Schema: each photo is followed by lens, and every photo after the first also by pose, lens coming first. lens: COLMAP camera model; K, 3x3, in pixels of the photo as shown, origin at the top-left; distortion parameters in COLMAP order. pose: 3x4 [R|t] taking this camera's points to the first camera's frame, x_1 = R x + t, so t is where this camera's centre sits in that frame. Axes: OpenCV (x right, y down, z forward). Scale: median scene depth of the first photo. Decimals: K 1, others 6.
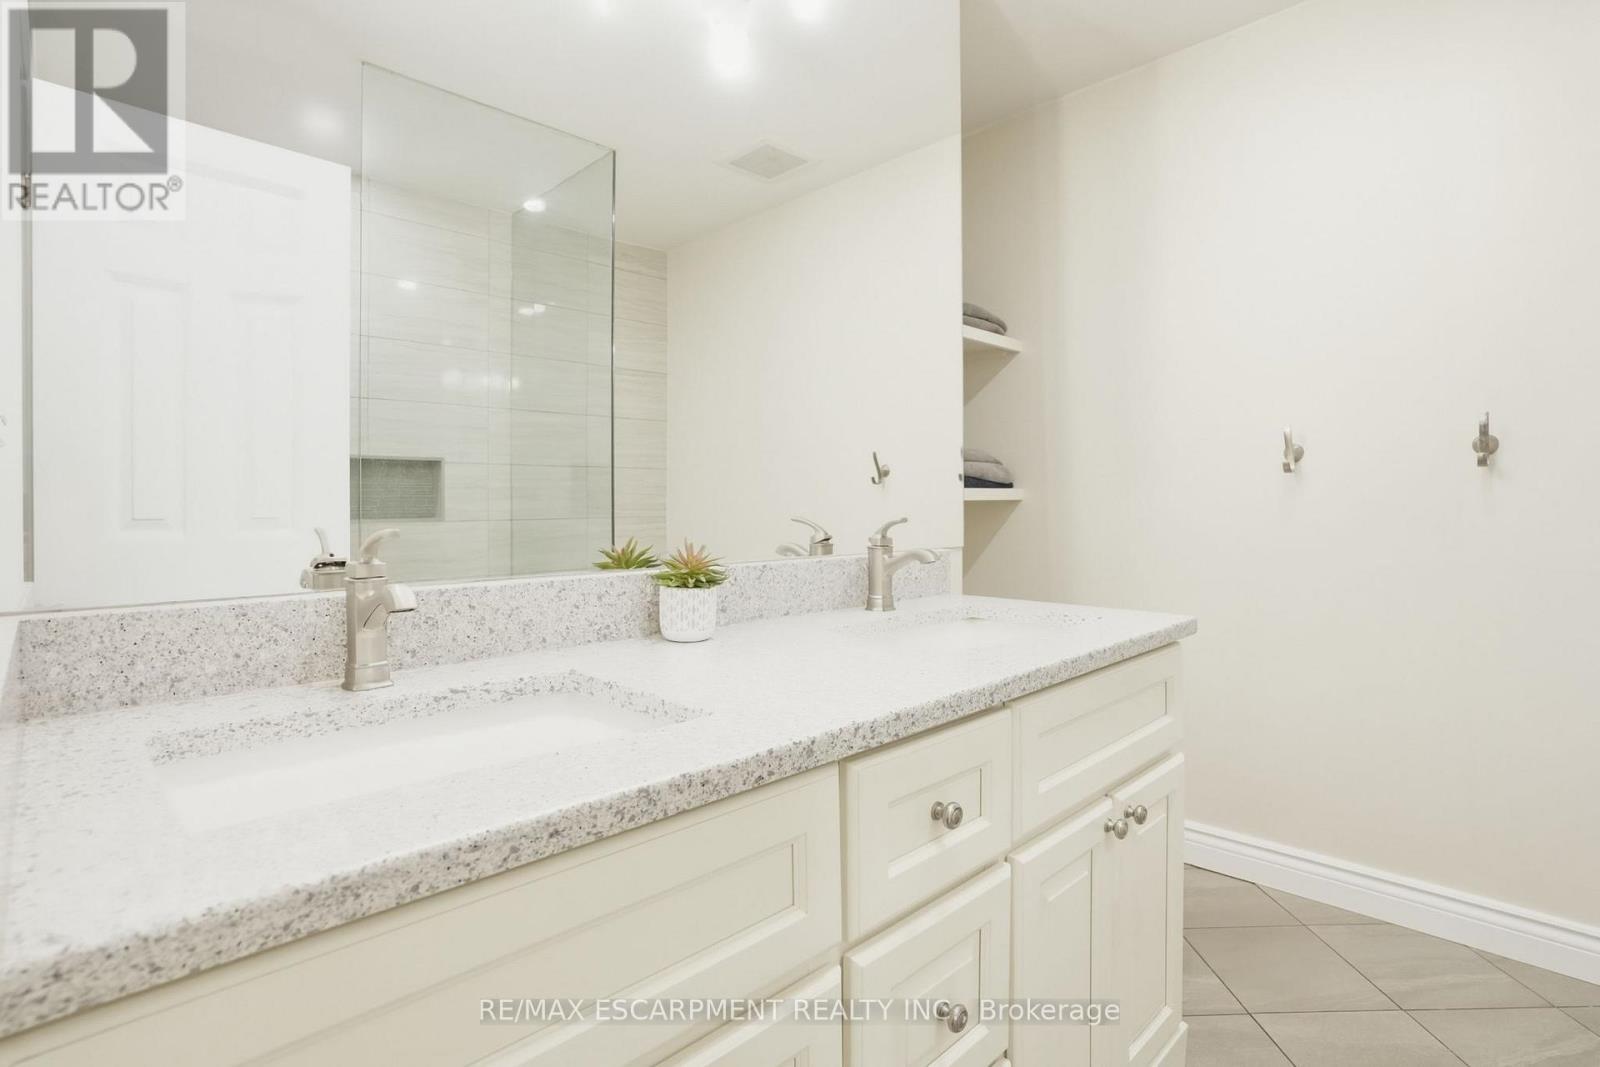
lens RADIAL K [[768.3, 0, 808.7], [0, 768.3, 515.9], [0, 0, 1]] dist [-0.053499, 0.001320]
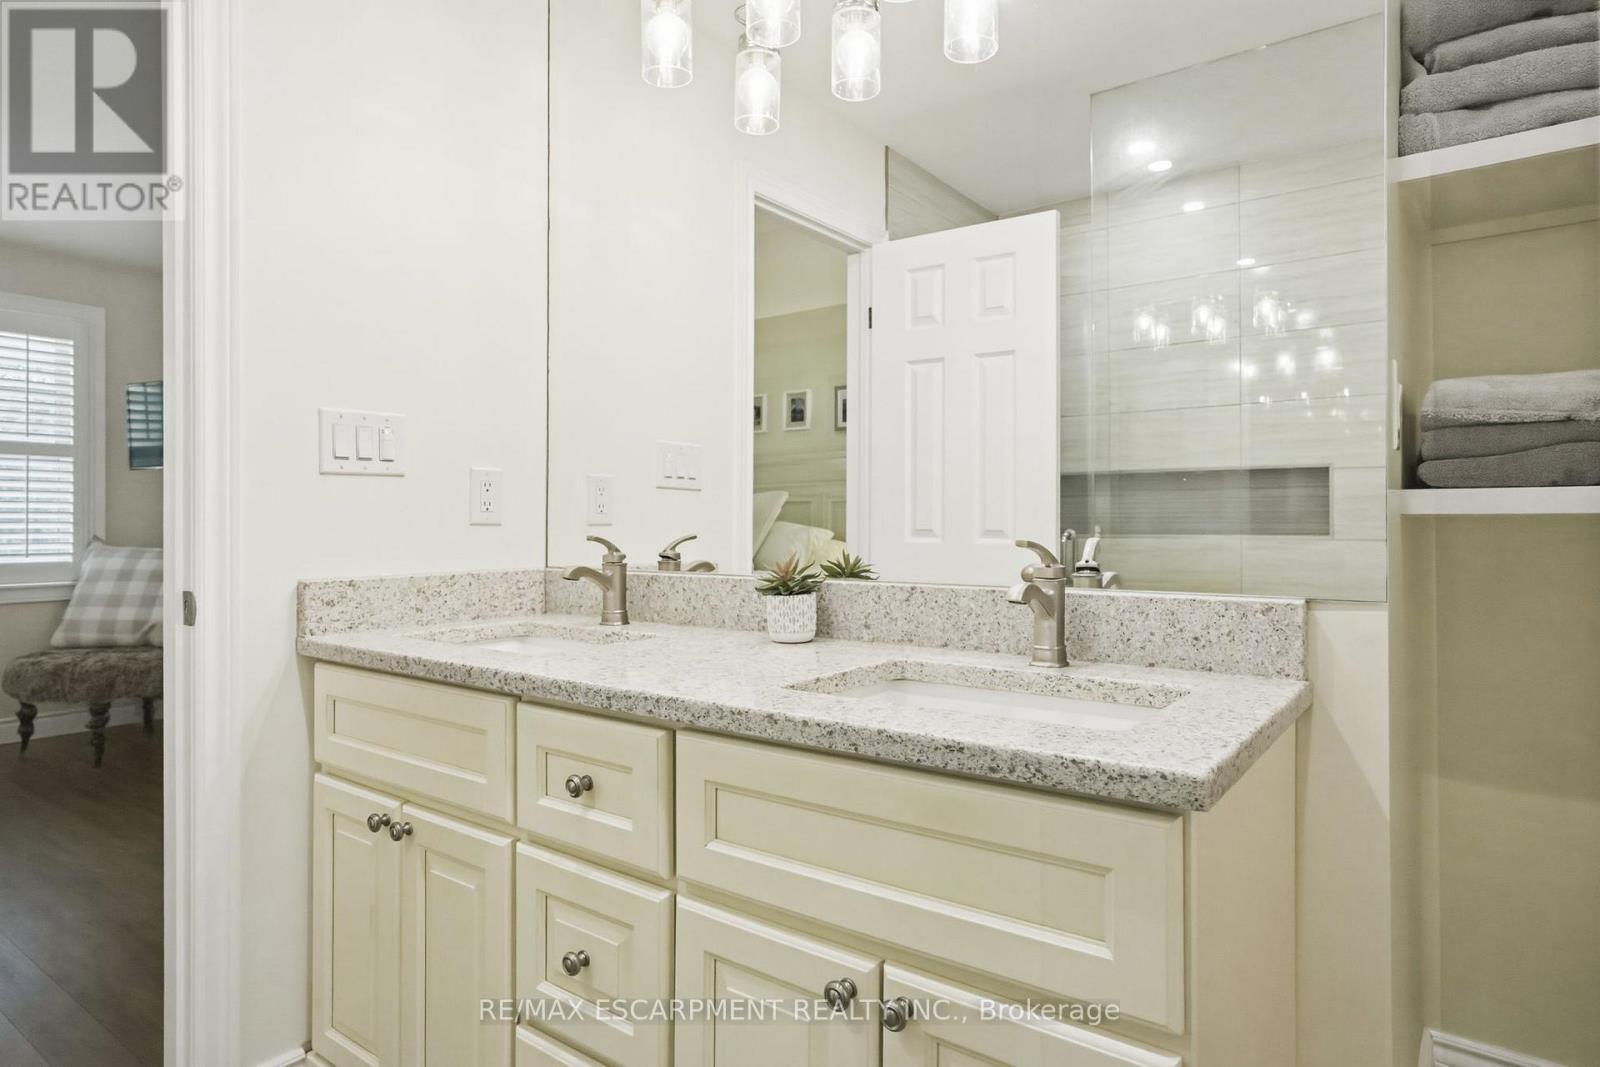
lens RADIAL K [[913.0, 0, 800.0], [0, 913.0, 533.5], [0, 0, 1]] dist [-0.030256, 0.000458]
pose [[0.160258, 0.015133, -0.986959, 1.301859], [-0.012635, 0.999832, 0.013278, -0.017341], [0.986994, 0.010342, 0.160422, 0.887279]]
